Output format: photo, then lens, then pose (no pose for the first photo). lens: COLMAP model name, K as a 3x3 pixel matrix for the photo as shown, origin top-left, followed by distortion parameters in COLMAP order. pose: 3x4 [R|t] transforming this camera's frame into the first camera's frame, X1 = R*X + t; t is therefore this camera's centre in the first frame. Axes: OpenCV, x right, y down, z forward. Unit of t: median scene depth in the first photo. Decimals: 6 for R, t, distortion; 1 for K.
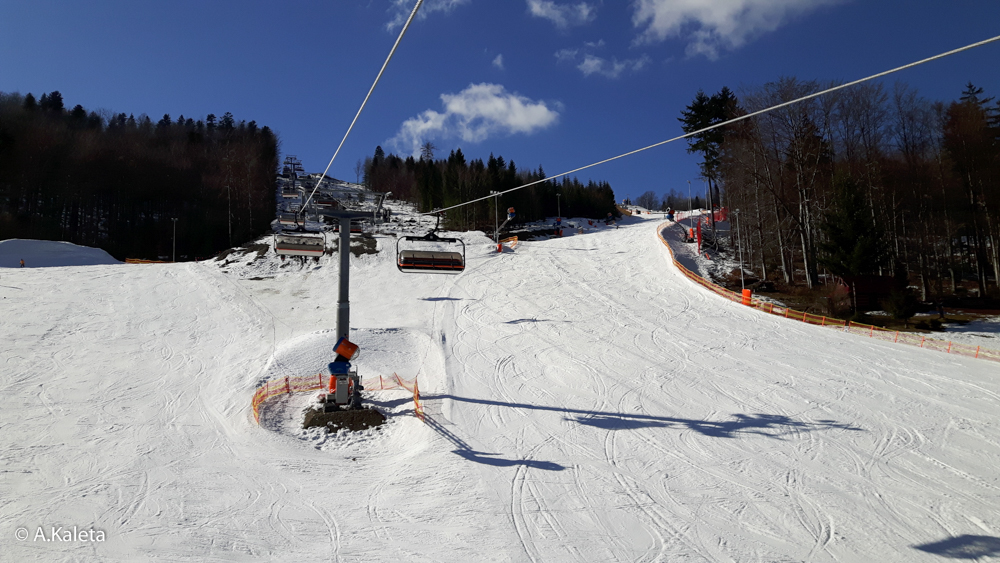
lens RADIAL K [[821.7, 0, 503.9], [0, 821.7, 280.2], [0, 0, 1]] dist [0.147523, -0.366099]
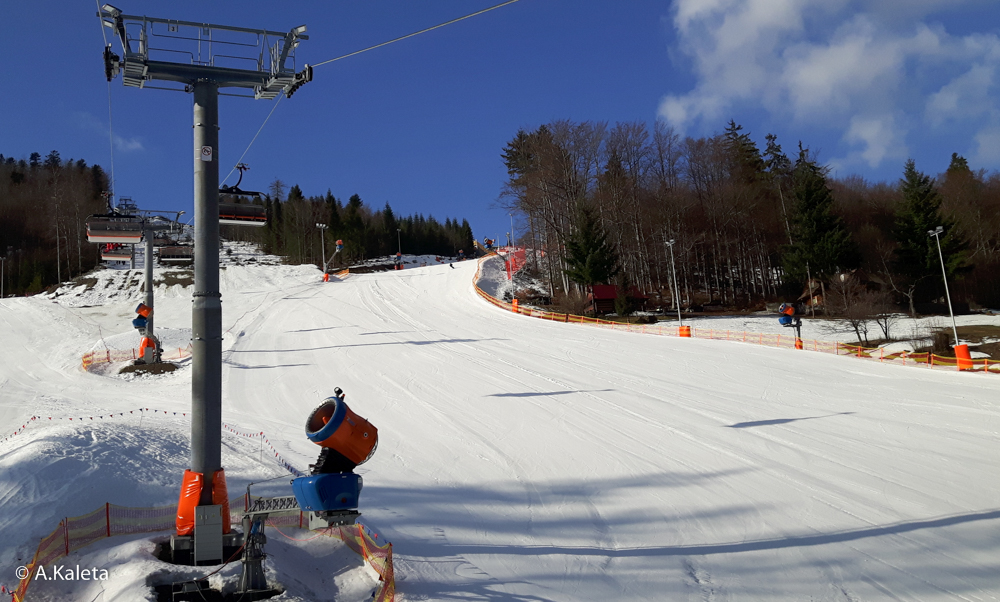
lens RADIAL K [[1007.2, 0, 499.7], [0, 1007.2, 304.3], [0, 0, 1]] dist [0.146880, -0.469689]
pose [[0.995204, -0.022208, 0.095265, 0.098336], [0.026316, 0.998767, -0.042089, 0.058825], [-0.094213, 0.044394, 0.994562, -0.323192]]
